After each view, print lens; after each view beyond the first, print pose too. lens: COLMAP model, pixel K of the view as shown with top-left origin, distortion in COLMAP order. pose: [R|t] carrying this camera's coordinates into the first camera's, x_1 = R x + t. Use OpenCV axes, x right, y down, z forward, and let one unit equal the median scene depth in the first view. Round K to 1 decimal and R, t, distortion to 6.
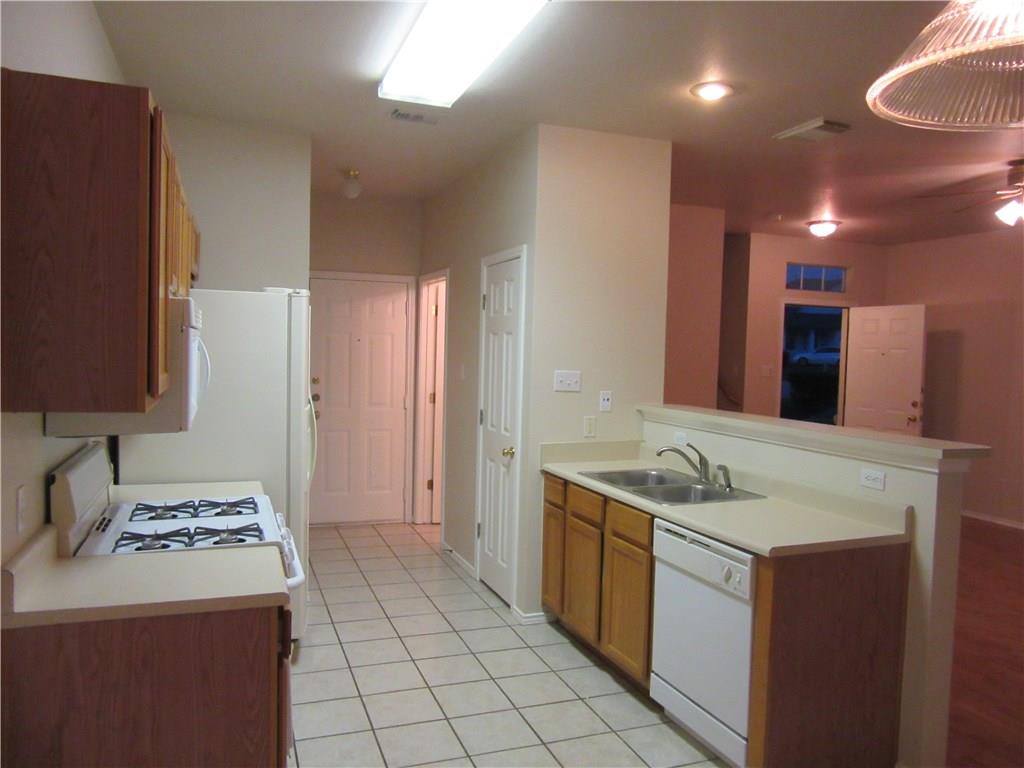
lens RADIAL K [[771.9, 0, 508.5], [0, 771.9, 383.3], [0, 0, 1]] dist [-0.012433, -0.001355]
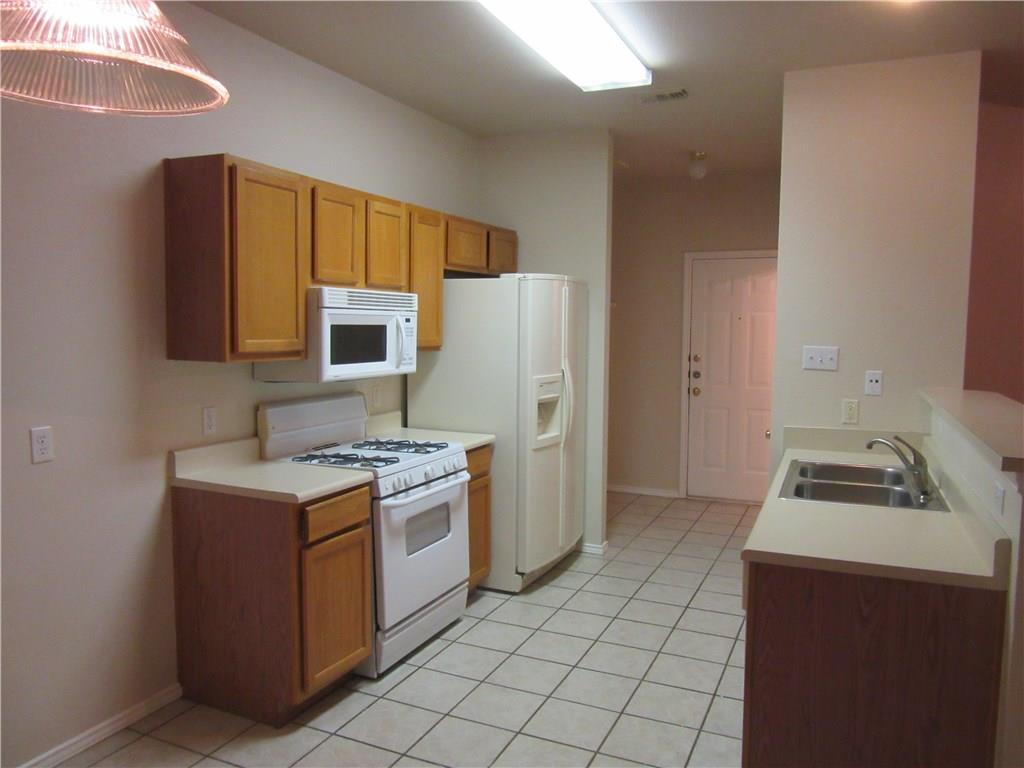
lens RADIAL K [[766.3, 0, 509.1], [0, 766.3, 387.7], [0, 0, 1]] dist [-0.039123, 0.029436]
pose [[0.709547, 0.038997, -0.703578, 0.437705], [-0.020242, 0.999183, 0.034968, 0.007601], [0.704367, -0.010570, 0.709757, 0.134697]]
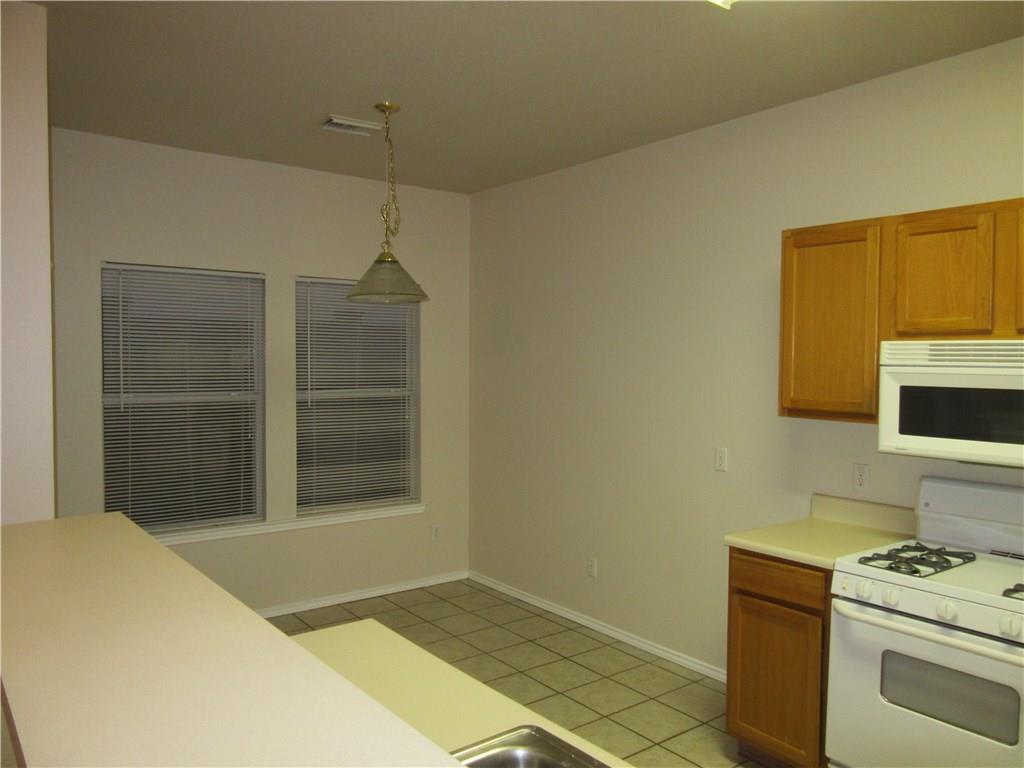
lens RADIAL K [[766.3, 0, 509.1], [0, 766.3, 387.7], [0, 0, 1]] dist [-0.039123, 0.029436]
pose [[-0.956643, -0.023403, -0.290323, 0.263606], [-0.044880, 0.996707, 0.067540, -0.051524], [0.287786, 0.077641, -0.954542, 1.061607]]
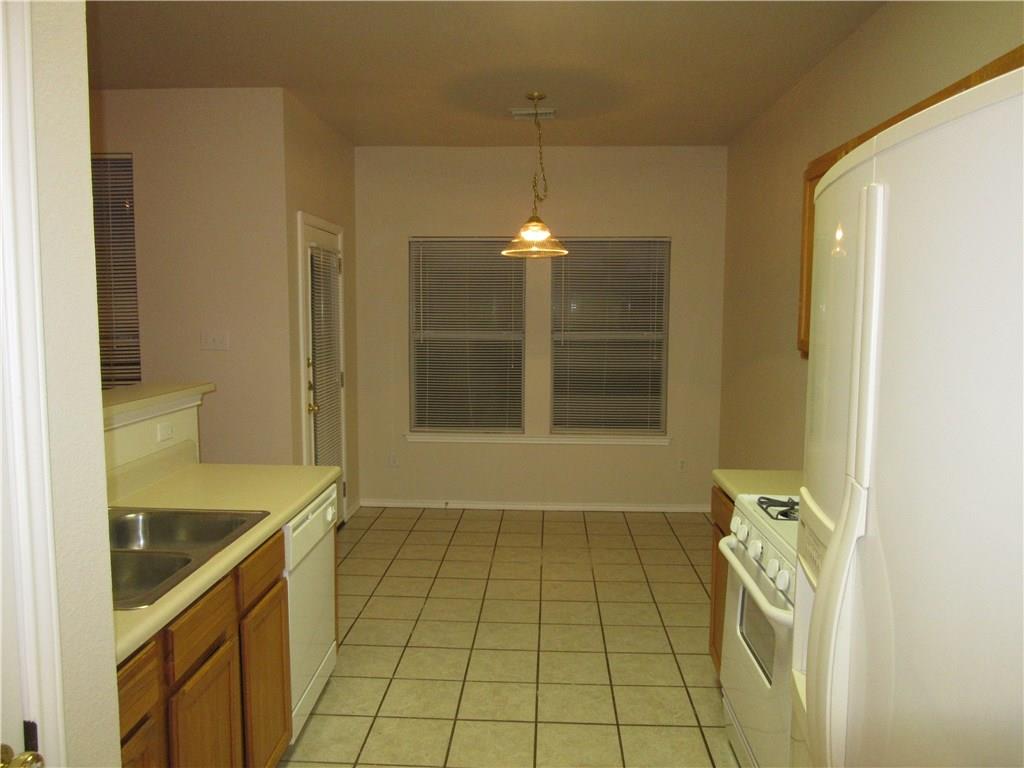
lens RADIAL K [[766.3, 0, 509.1], [0, 766.3, 387.7], [0, 0, 1]] dist [-0.039123, 0.029436]
pose [[-0.918851, -0.069321, 0.388469, -0.219113], [-0.011905, 0.988870, 0.148302, -0.060204], [-0.394426, 0.131643, -0.909449, 1.192330]]
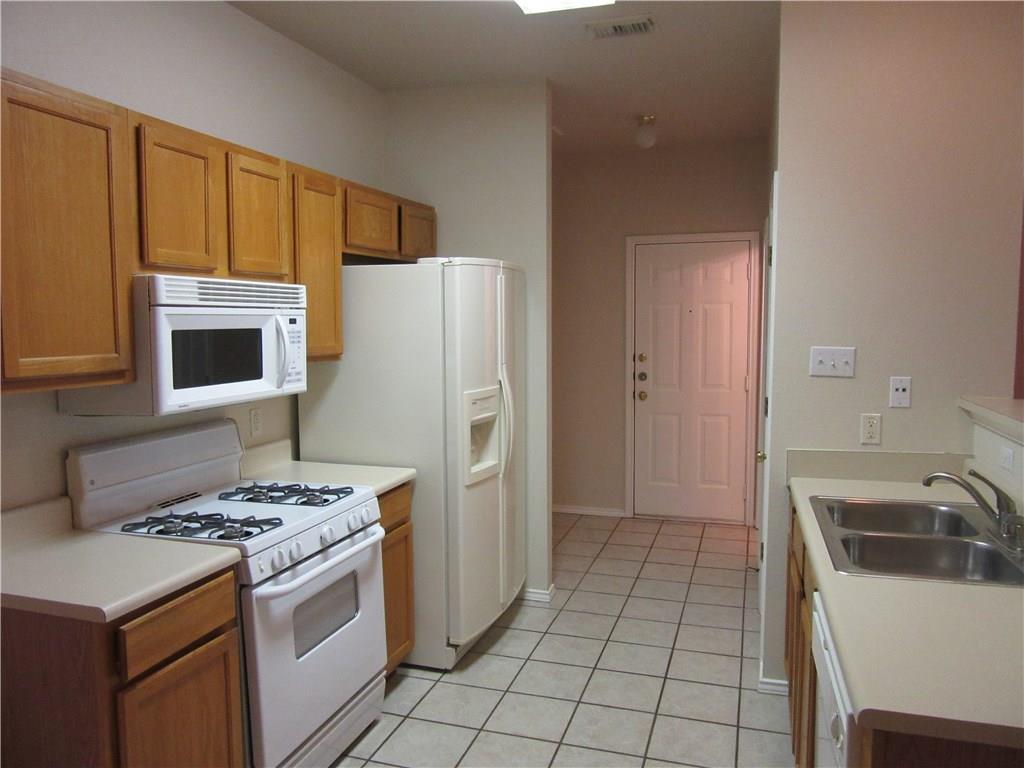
lens RADIAL K [[766.3, 0, 509.1], [0, 766.3, 387.7], [0, 0, 1]] dist [-0.039123, 0.029436]
pose [[0.786699, 0.025182, -0.616822, 0.270559], [-0.000192, 0.999178, 0.040546, -0.007079], [0.617336, -0.031779, 0.786057, 0.286340]]
